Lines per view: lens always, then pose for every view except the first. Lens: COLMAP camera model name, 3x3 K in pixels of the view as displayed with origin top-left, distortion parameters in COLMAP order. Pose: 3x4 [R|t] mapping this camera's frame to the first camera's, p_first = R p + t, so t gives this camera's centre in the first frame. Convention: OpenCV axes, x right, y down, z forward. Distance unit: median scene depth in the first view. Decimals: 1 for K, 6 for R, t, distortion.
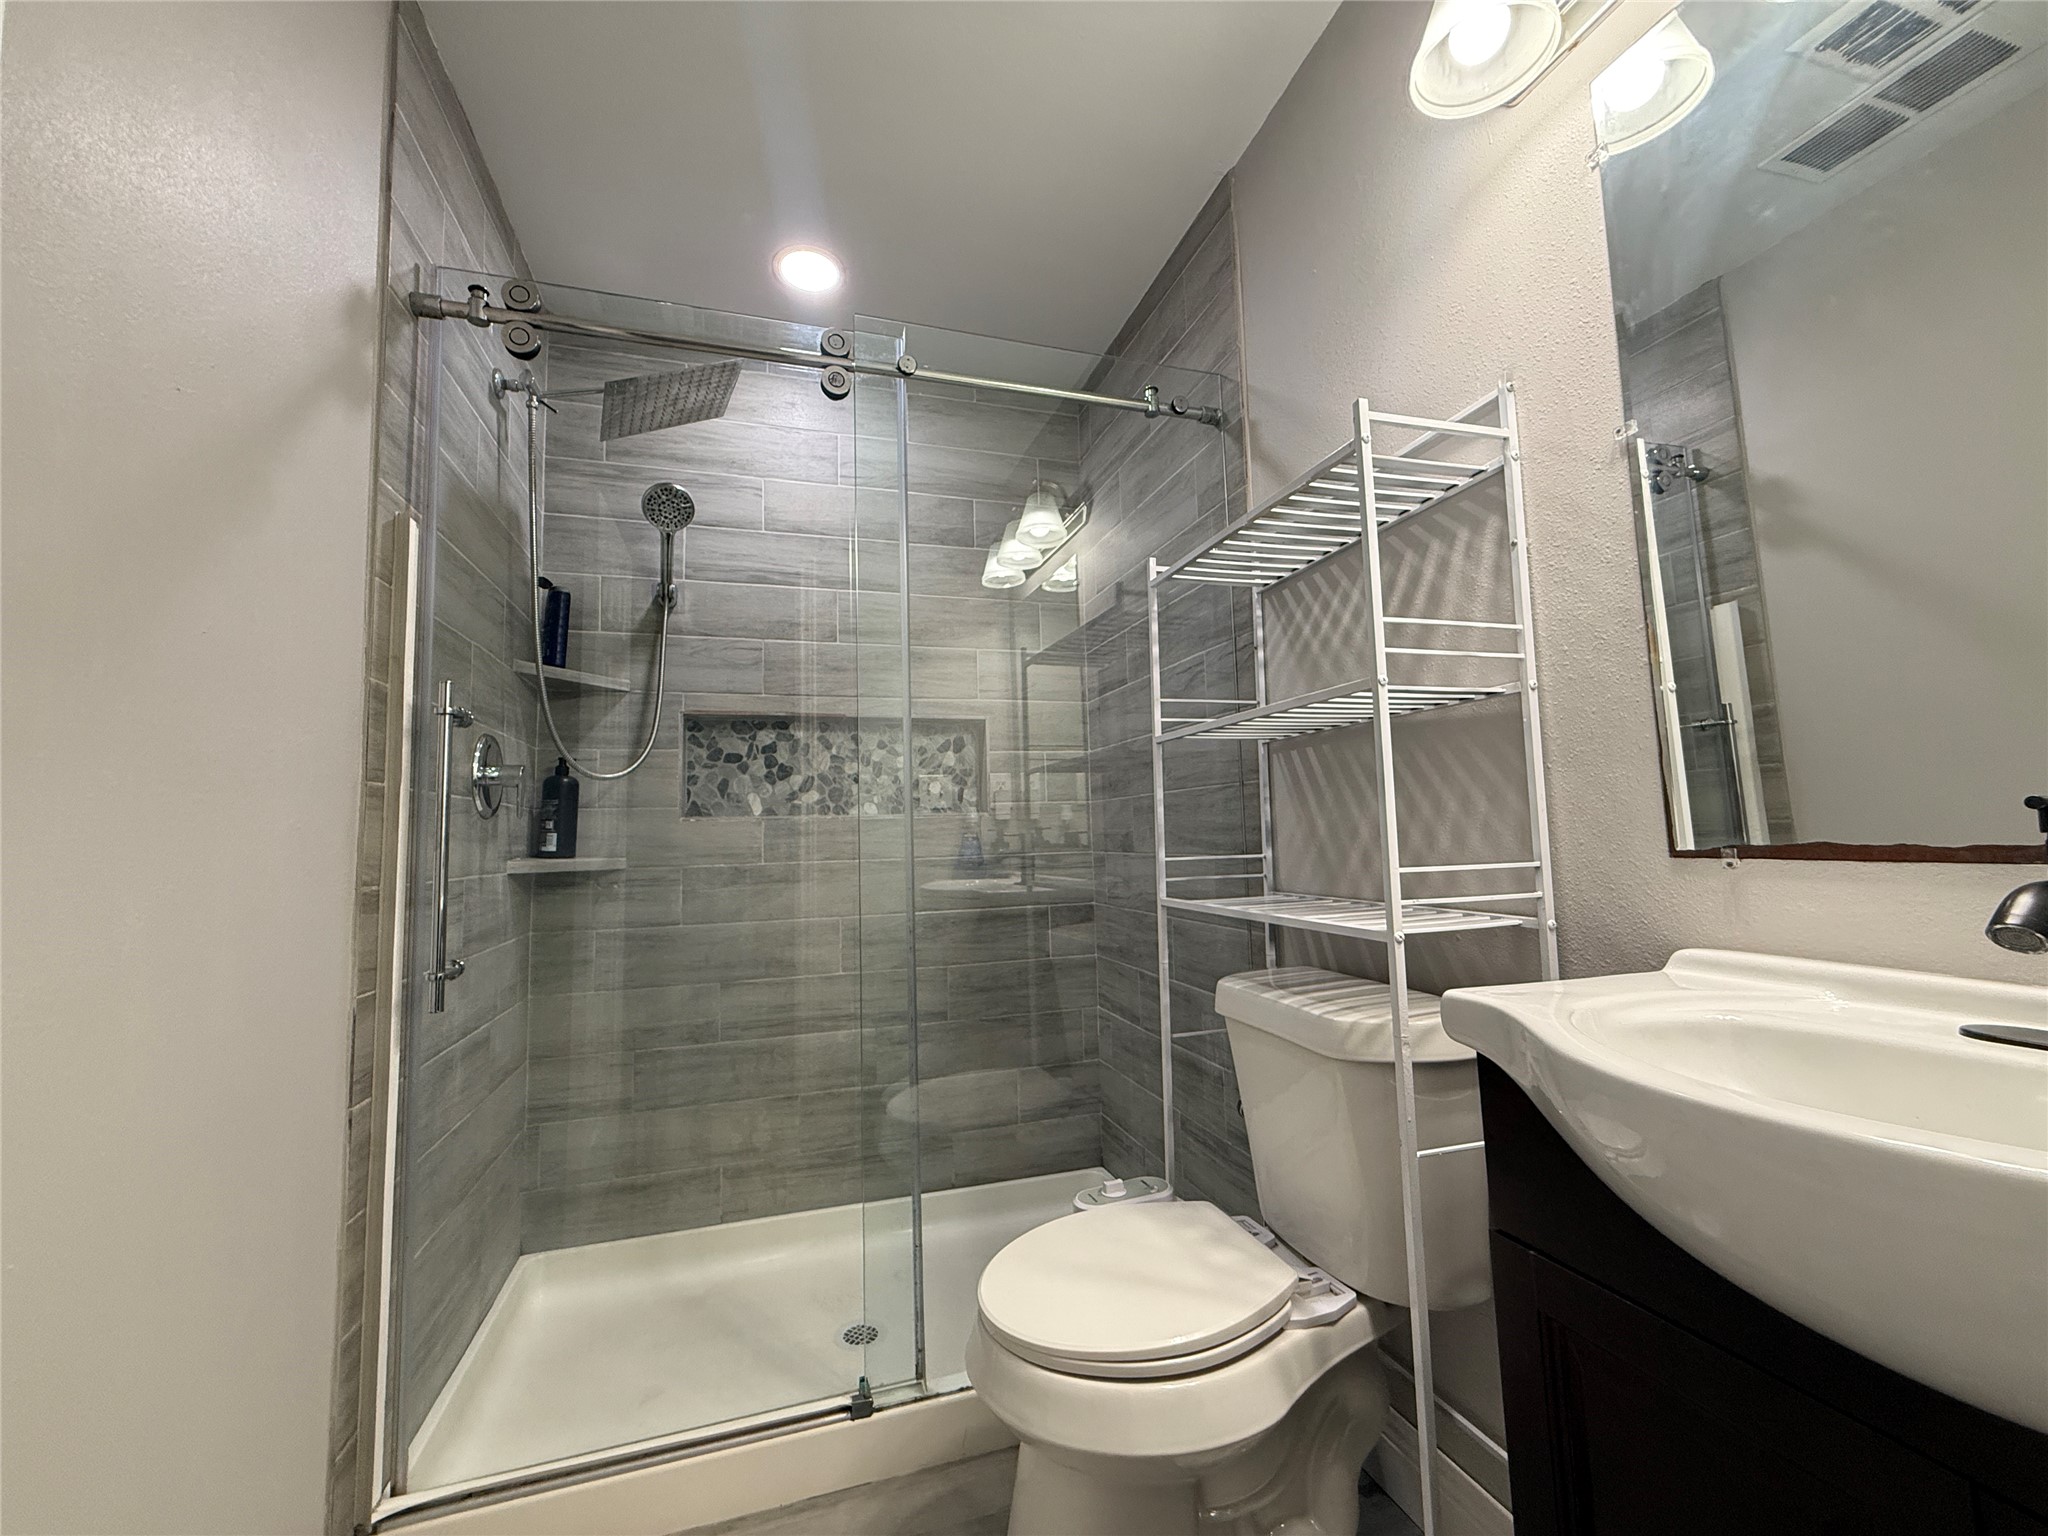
lens RADIAL K [[825.2, 0, 1021.7], [0, 825.2, 765.0], [0, 0, 1]] dist [0.002287, 0.000461]
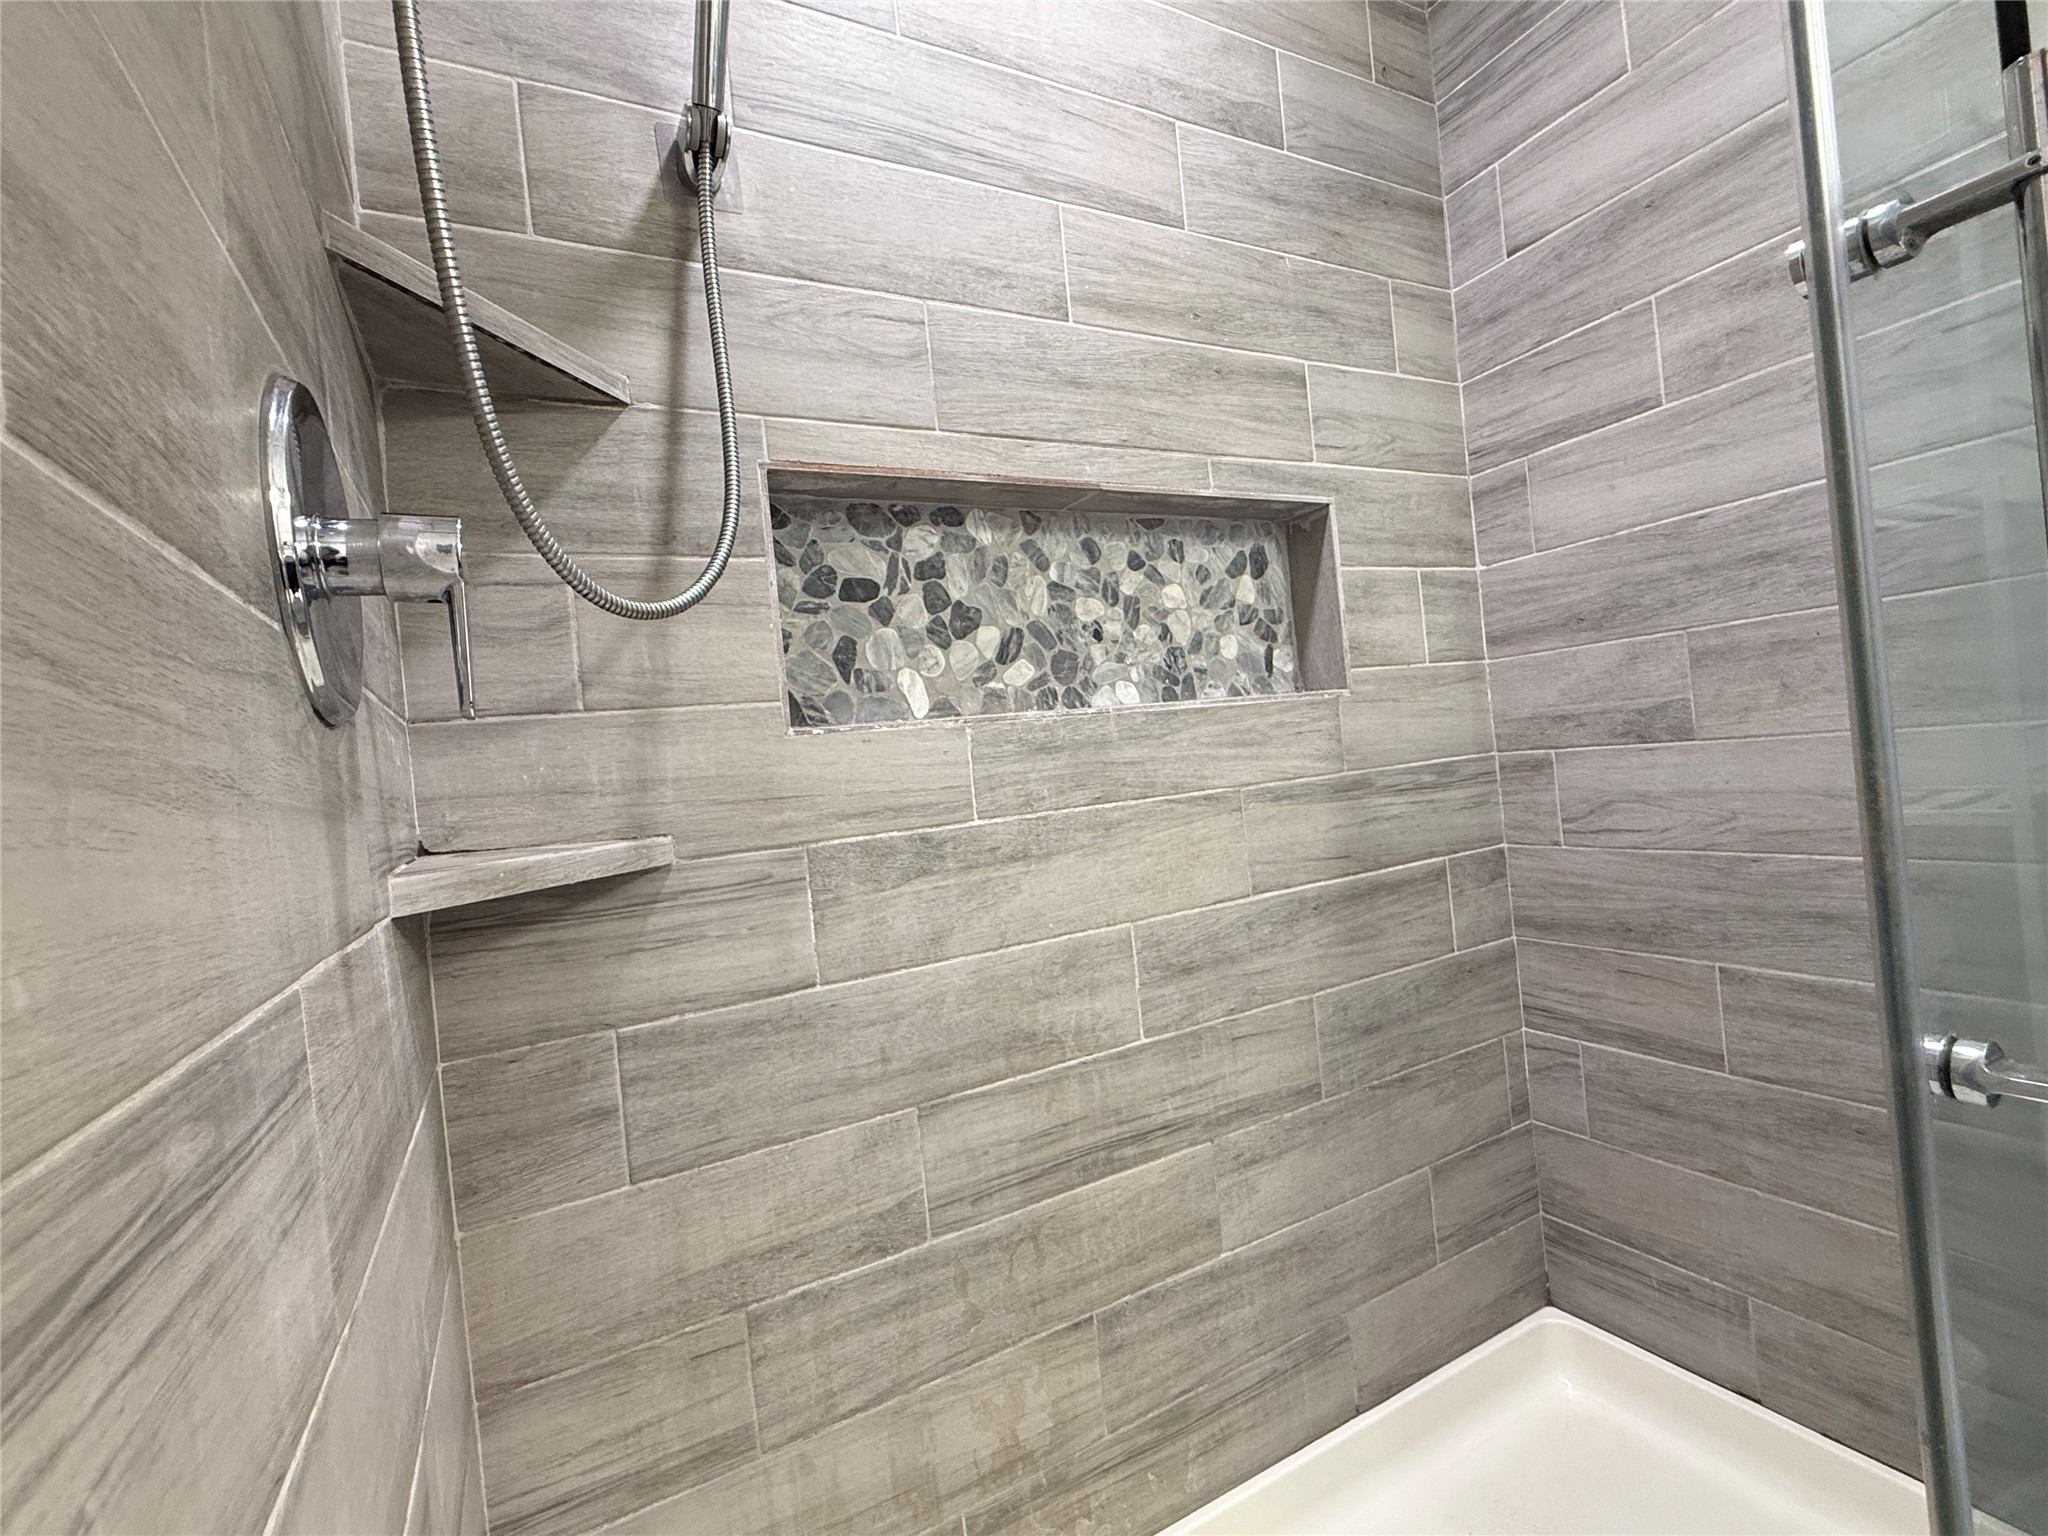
lens RADIAL K [[928.3, 0, 1023.6], [0, 928.3, 766.4], [0, 0, 1]] dist [0.002381, 0.000284]
pose [[0.977511, -0.073015, 0.197840, -0.368140], [0.057289, 0.994810, 0.084085, 0.048083], [-0.202953, -0.070860, 0.976621, 0.497139]]
